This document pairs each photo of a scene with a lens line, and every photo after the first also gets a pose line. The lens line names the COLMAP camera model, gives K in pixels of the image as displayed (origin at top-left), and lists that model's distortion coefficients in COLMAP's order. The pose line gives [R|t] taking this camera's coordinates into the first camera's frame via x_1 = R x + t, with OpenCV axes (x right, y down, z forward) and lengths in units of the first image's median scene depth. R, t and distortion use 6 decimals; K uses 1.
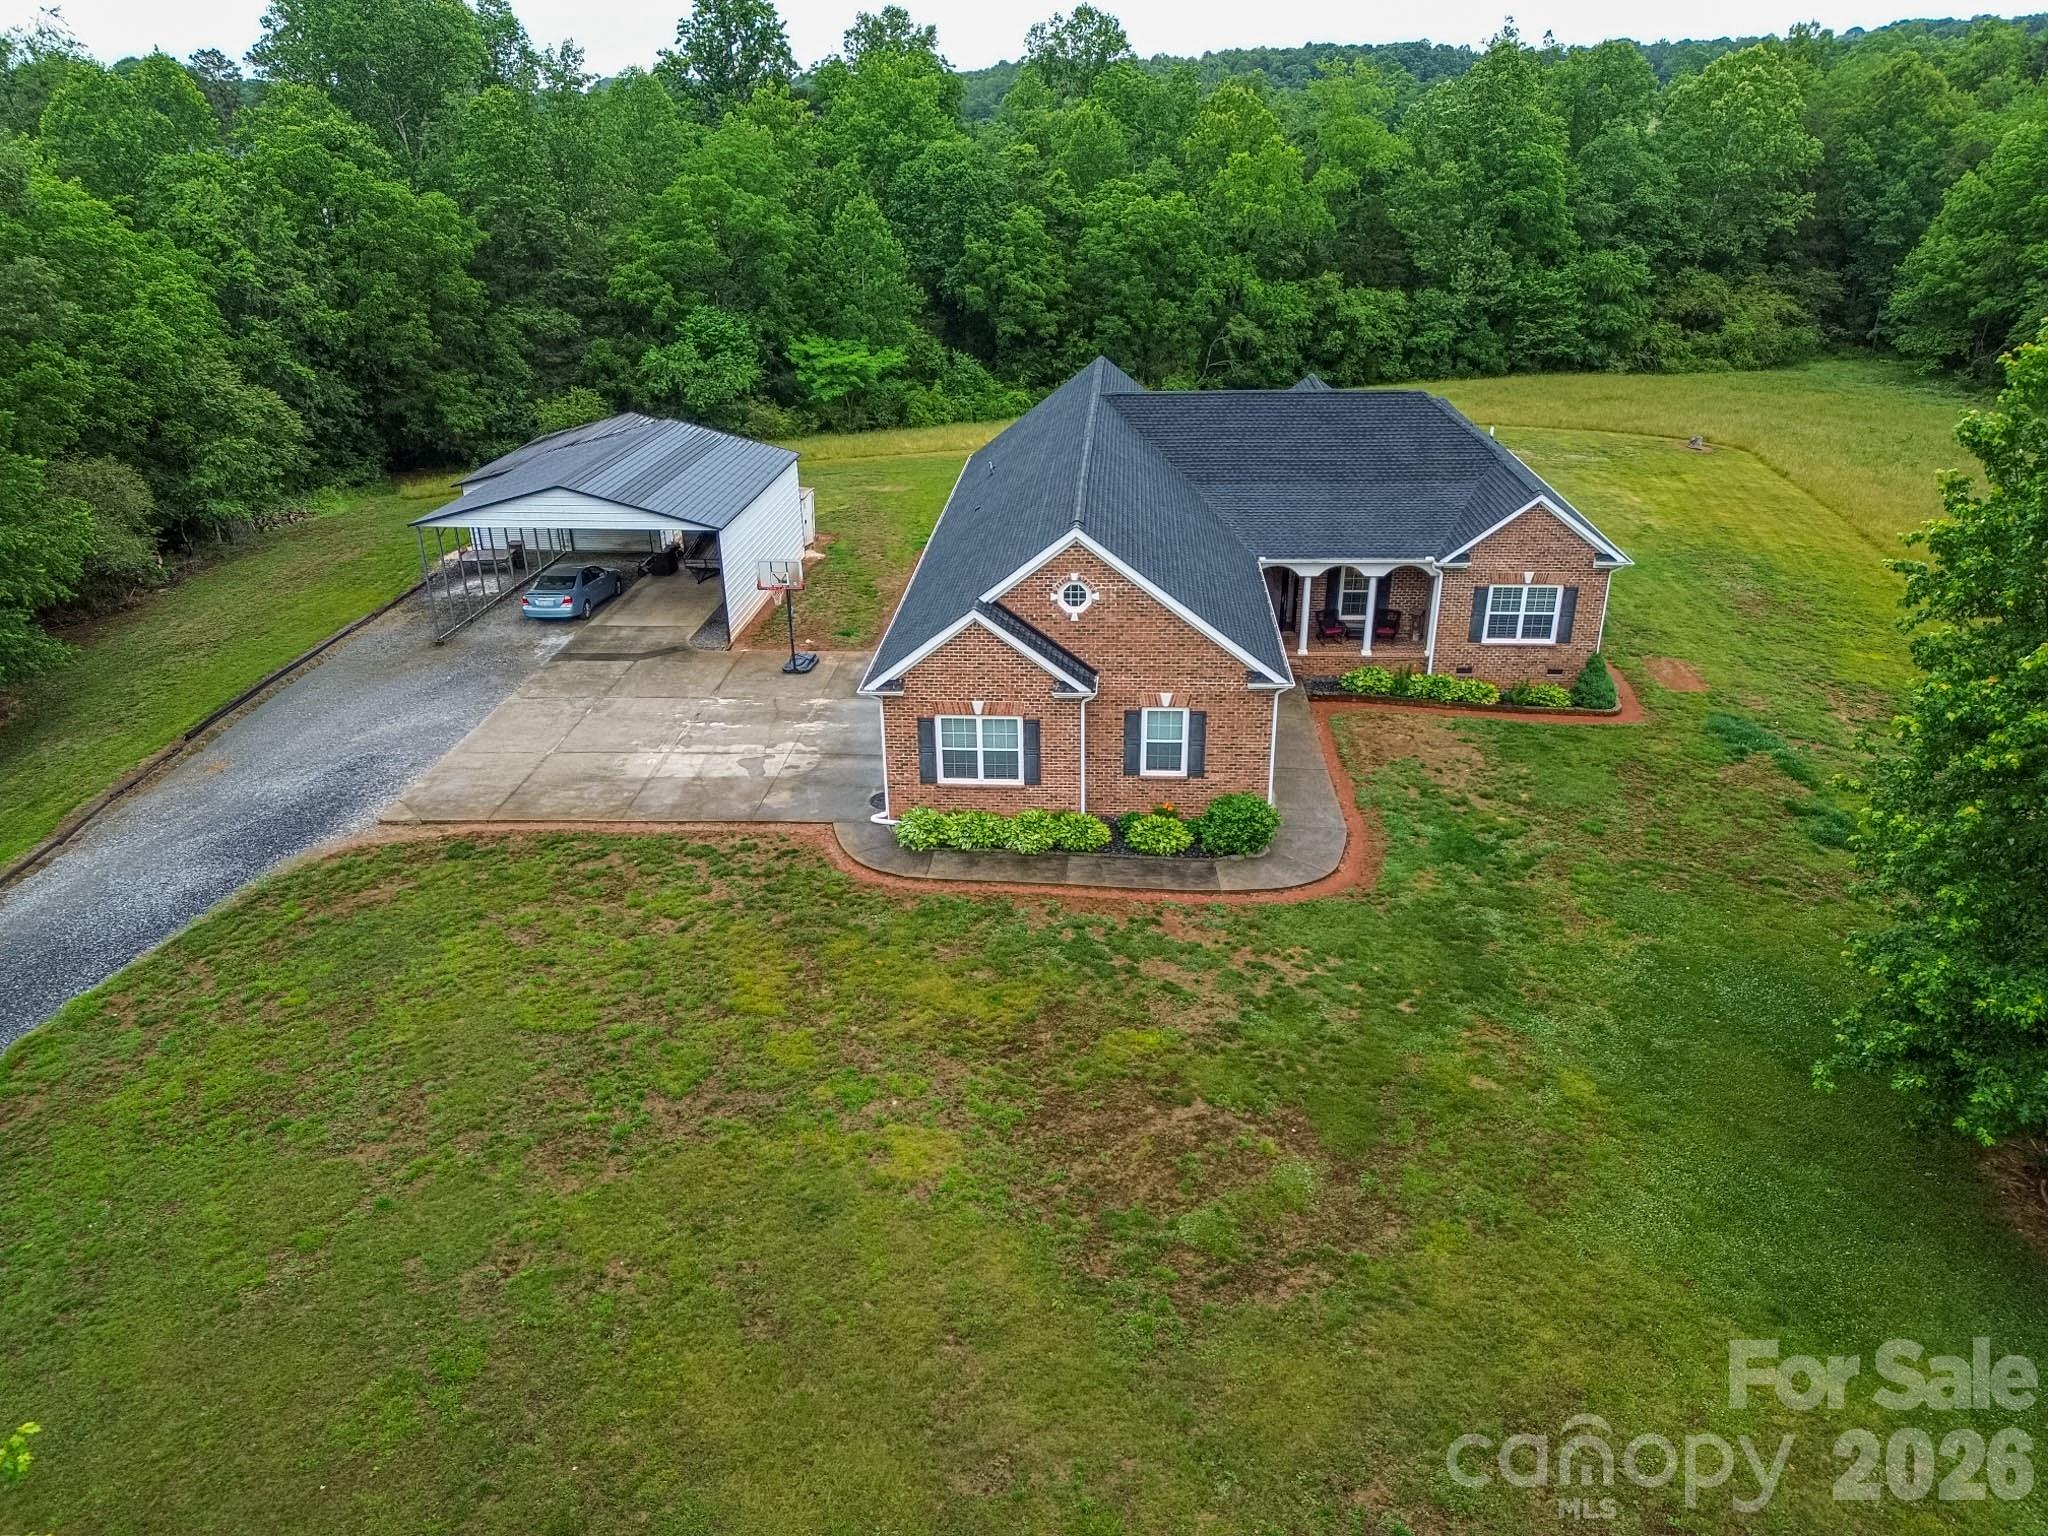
lens RADIAL K [[1437.9, 0, 1019.9], [0, 1437.9, 750.0], [0, 0, 1]] dist [0.074790, -0.058526]
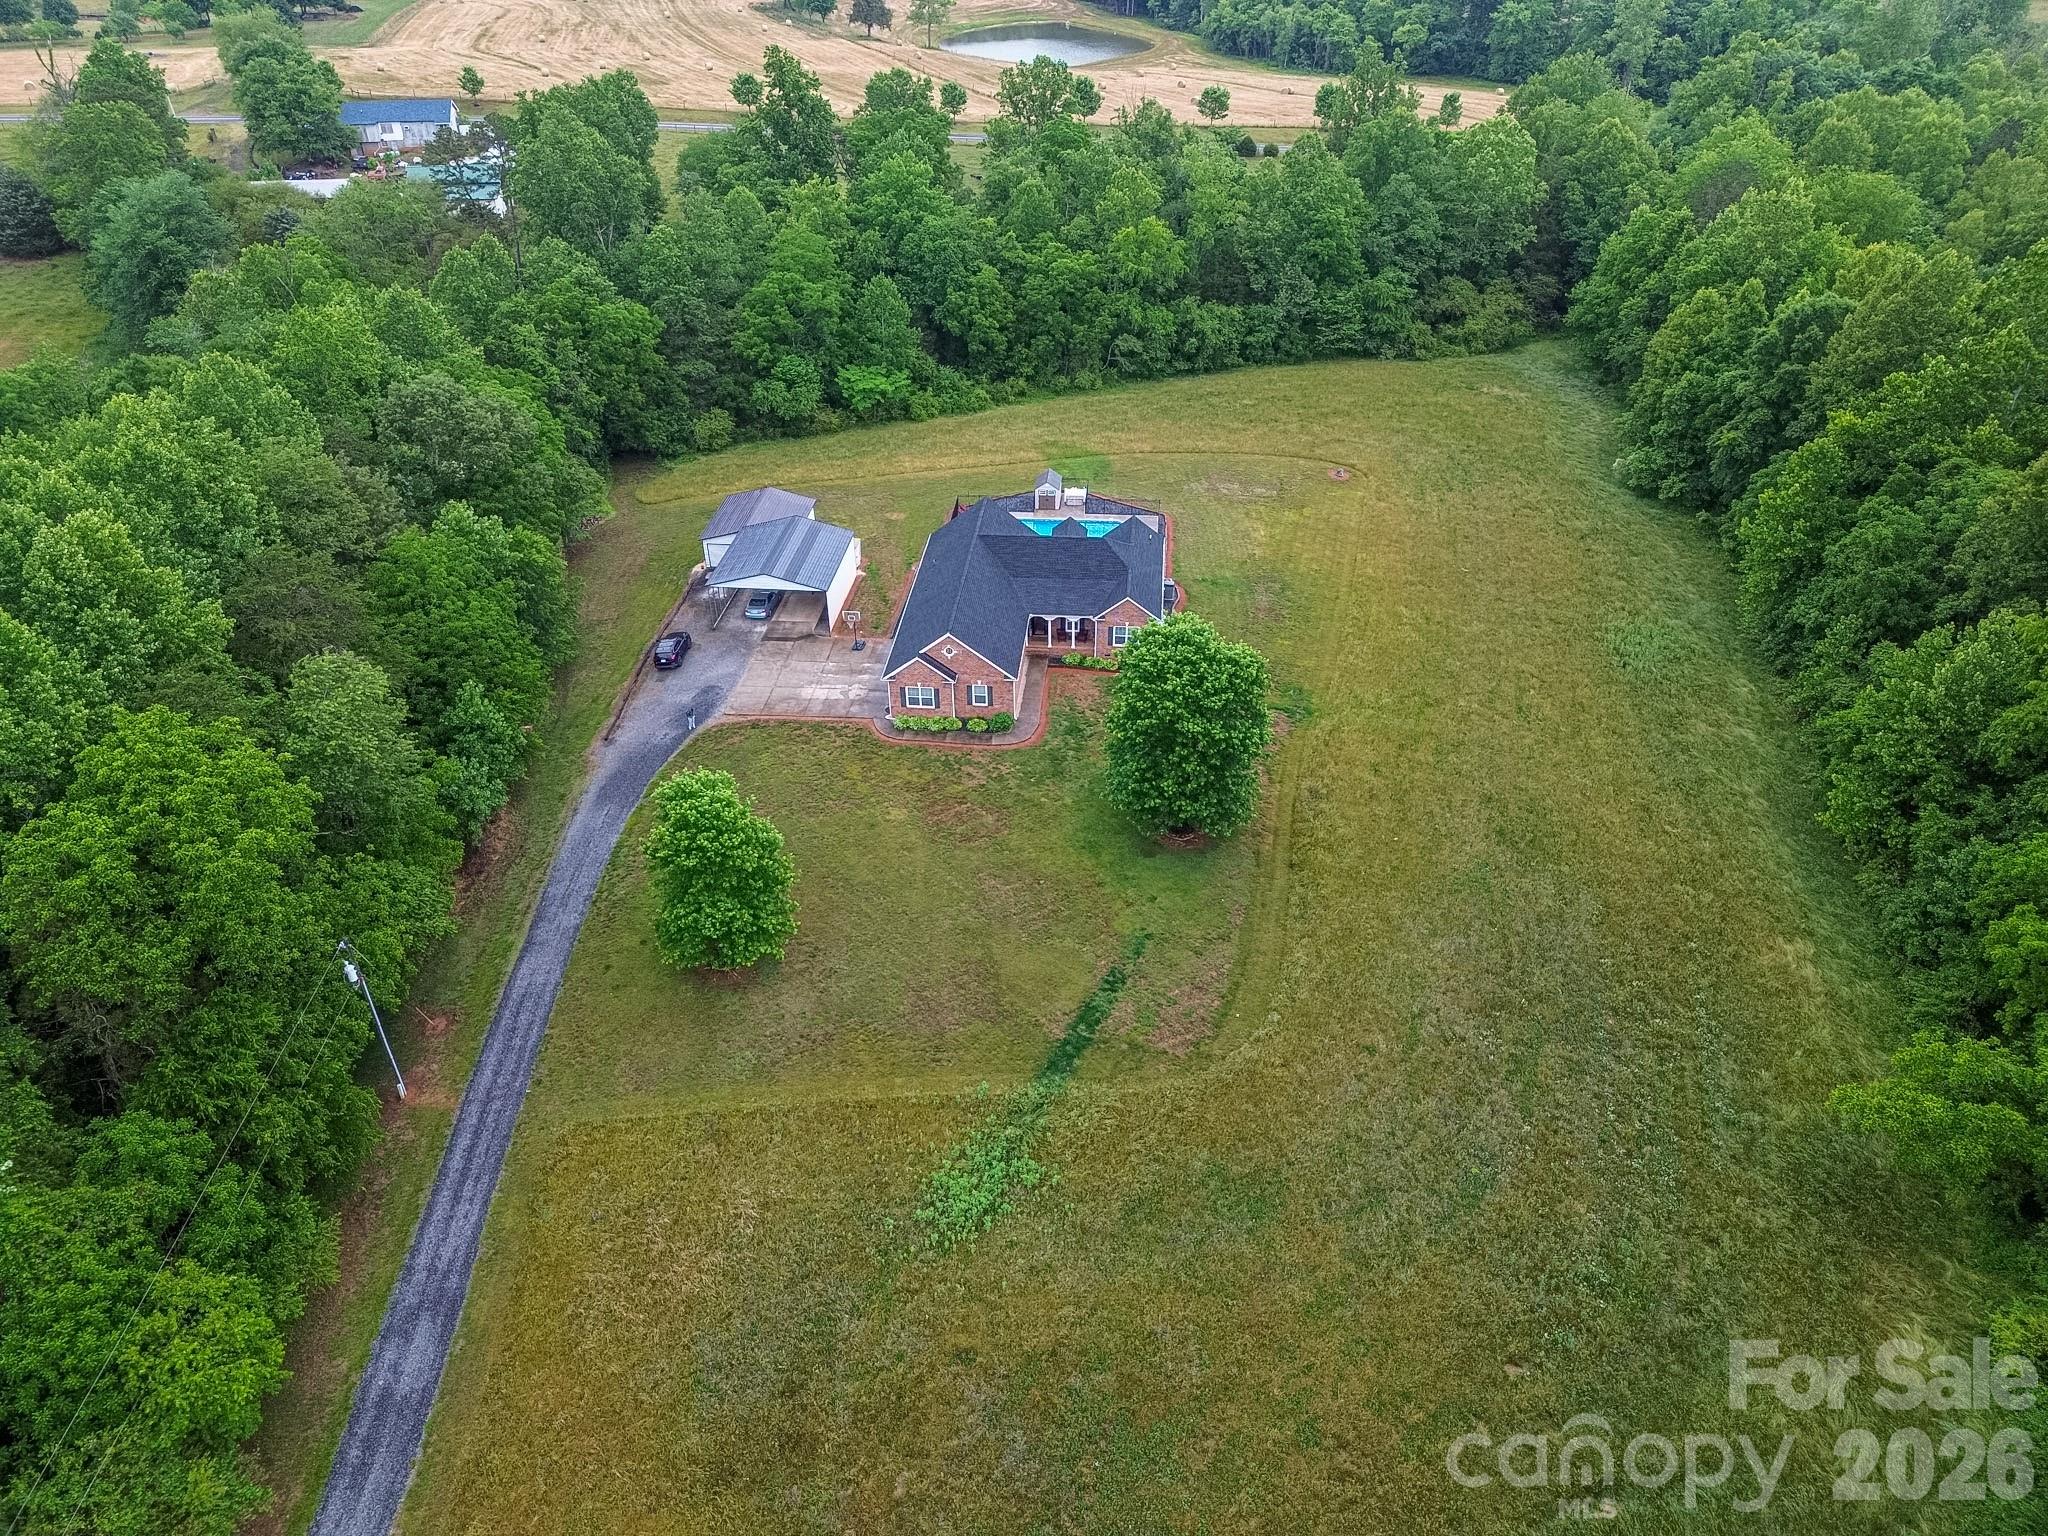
lens RADIAL K [[1437.9, 0, 1025.1], [0, 1437.9, 770.0], [0, 0, 1]] dist [0.074790, -0.058526]
pose [[0.999818, 0.014584, -0.012286, 0.084192], [-0.012134, 0.983579, 0.180069, -0.143324], [0.014711, -0.179887, 0.983577, -0.733898]]
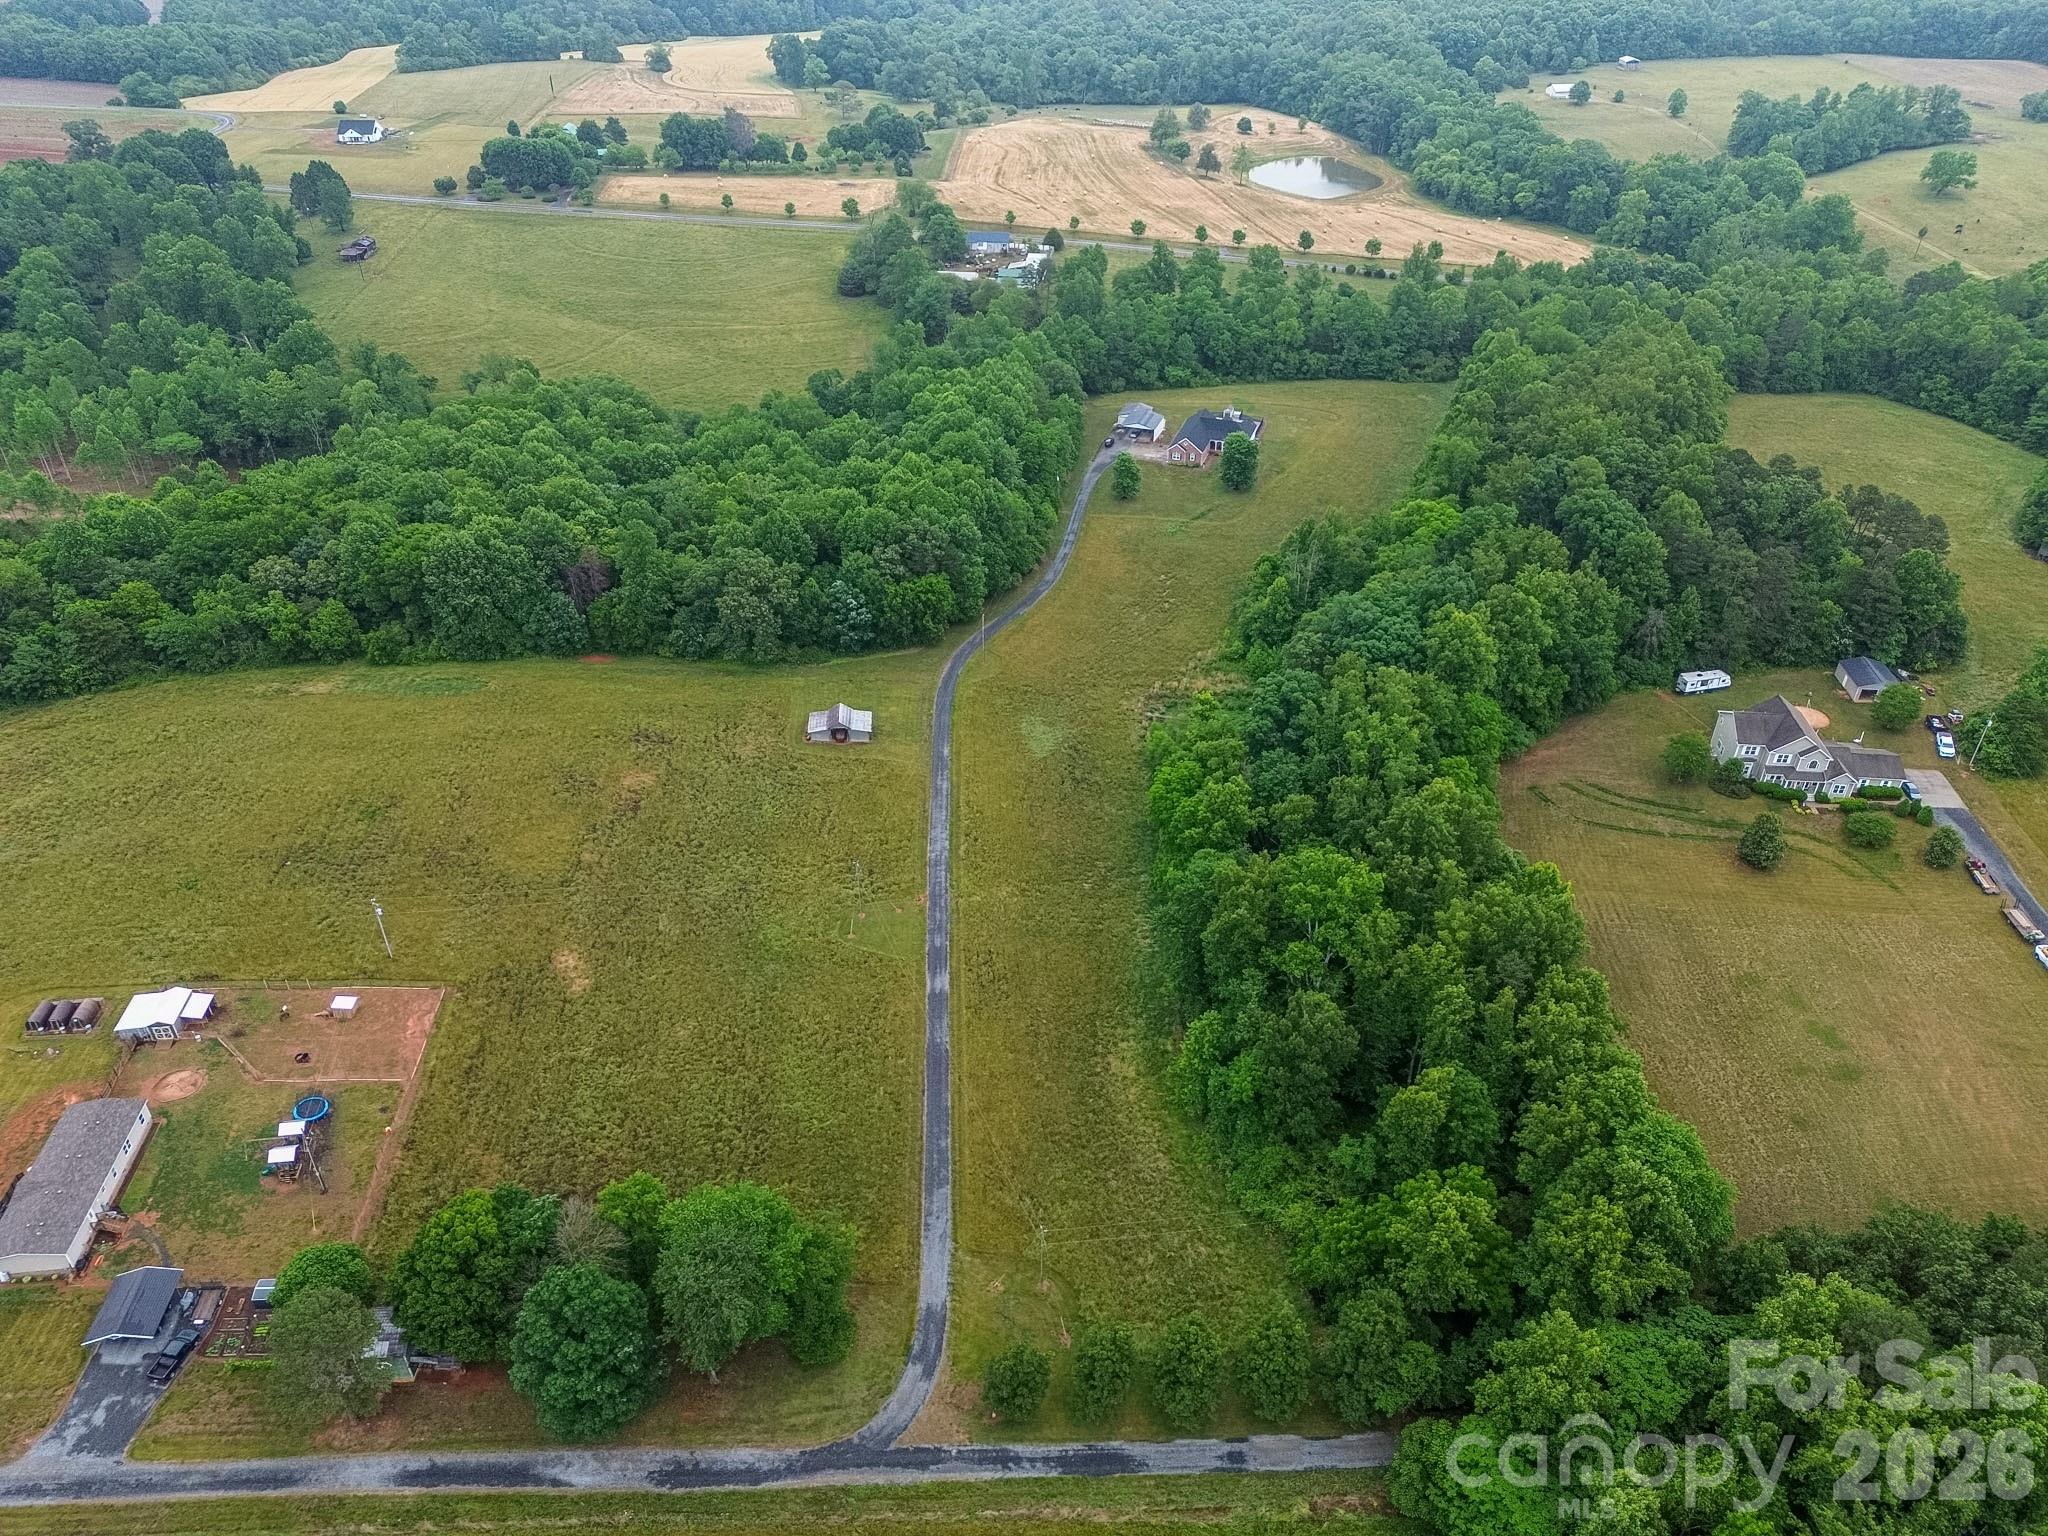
lens RADIAL K [[1437.9, 0, 1027.4], [0, 1437.9, 774.4], [0, 0, 1]] dist [0.074790, -0.058526]
pose [[0.970954, 0.148909, -0.187280, 0.482152], [-0.112035, 0.974573, 0.194052, 0.133102], [0.211414, -0.167434, 0.962949, -3.849399]]
